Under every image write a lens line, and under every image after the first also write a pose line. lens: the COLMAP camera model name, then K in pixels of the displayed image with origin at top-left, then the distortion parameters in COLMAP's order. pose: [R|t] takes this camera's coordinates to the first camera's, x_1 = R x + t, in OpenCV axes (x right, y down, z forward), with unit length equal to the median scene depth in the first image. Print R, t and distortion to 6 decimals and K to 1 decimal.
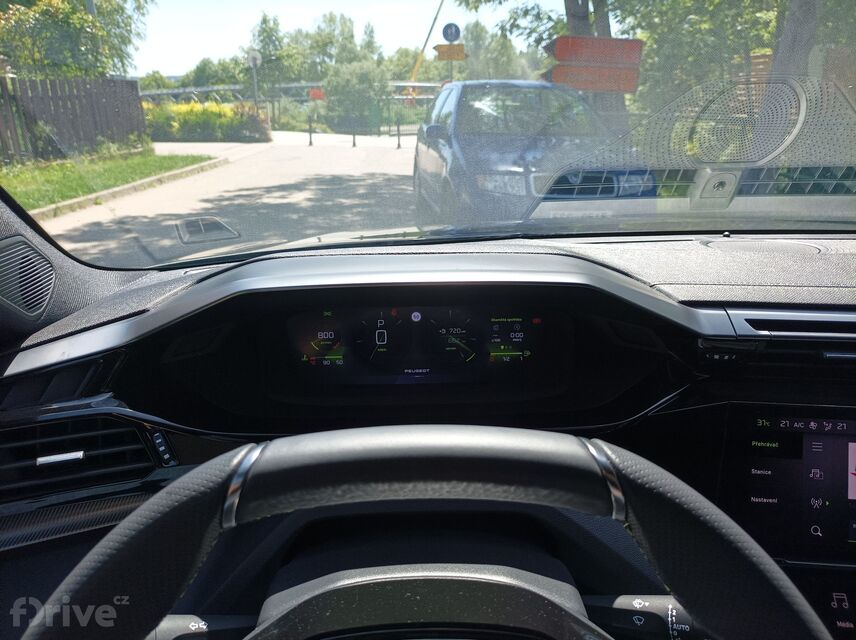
lens RADIAL K [[683.3, 0, 428.0], [0, 683.3, 320.0], [0, 0, 1]] dist [0.000126, 0.000979]
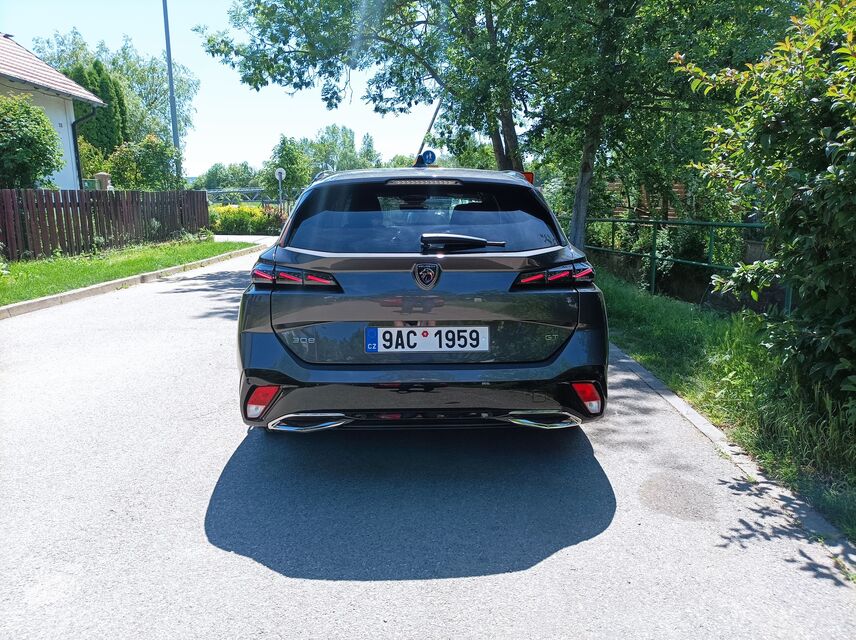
lens RADIAL K [[683.3, 0, 428.0], [0, 683.3, 320.0], [0, 0, 1]] dist [0.000126, 0.000979]
pose [[0.999915, 0.010326, 0.007965, 0.017323], [-0.009110, 0.990109, -0.140007, 0.056831], [-0.009332, 0.139923, 0.990118, -0.193461]]
